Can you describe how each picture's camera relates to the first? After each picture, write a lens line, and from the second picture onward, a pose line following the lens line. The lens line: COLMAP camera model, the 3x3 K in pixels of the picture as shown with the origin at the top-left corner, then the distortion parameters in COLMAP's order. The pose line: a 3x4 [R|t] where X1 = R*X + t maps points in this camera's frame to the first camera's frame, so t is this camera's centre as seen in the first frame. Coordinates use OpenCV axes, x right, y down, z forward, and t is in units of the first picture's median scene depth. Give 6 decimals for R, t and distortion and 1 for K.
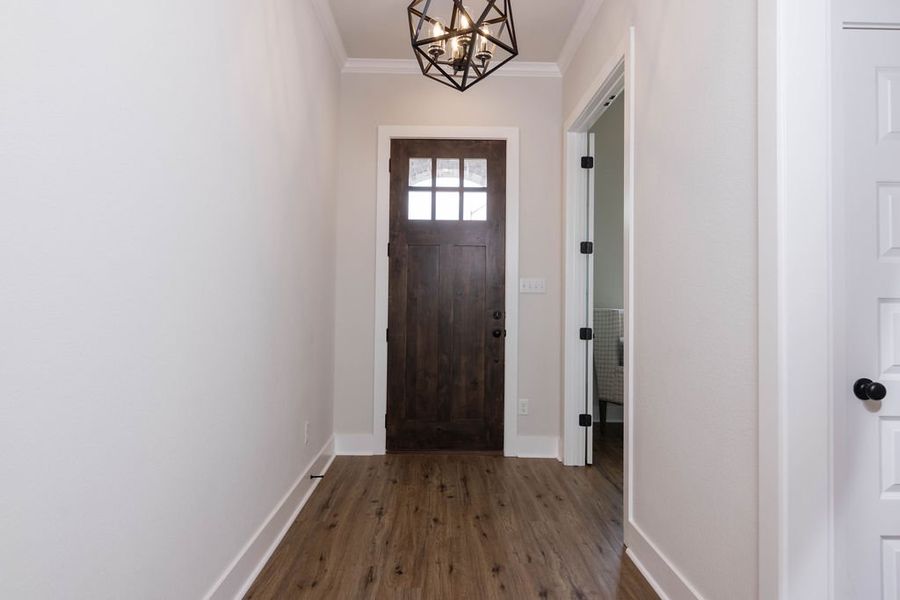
lens RADIAL K [[409.8, 0, 447.6], [0, 409.8, 295.7], [0, 0, 1]] dist [0.010188, 0.000371]
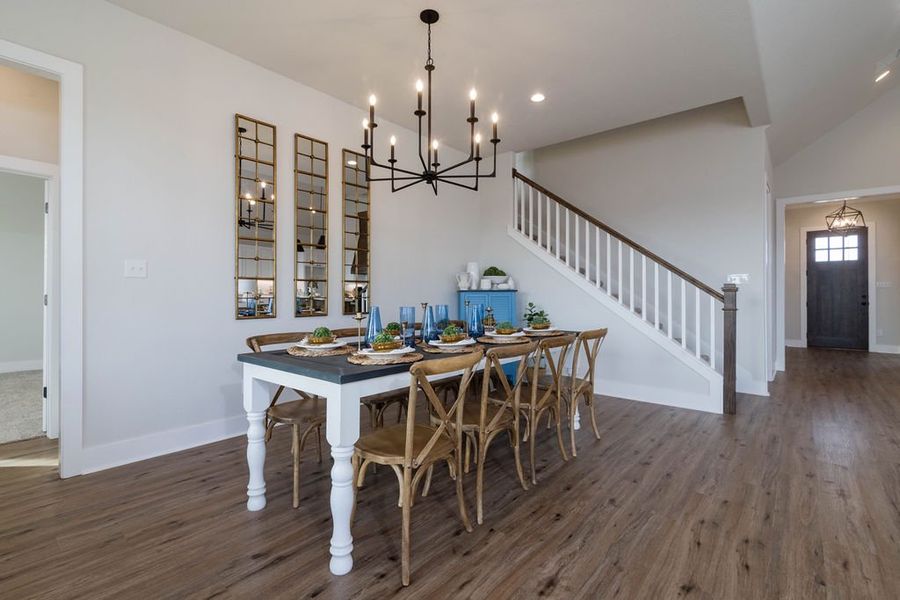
lens RADIAL K [[409.8, 0, 447.6], [0, 409.8, 295.7], [0, 0, 1]] dist [0.010188, 0.000371]
pose [[0.754706, -0.013811, -0.655917, -0.142378], [0.022287, 0.999741, 0.004592, -0.028057], [0.655684, -0.018084, 0.754819, -2.607413]]
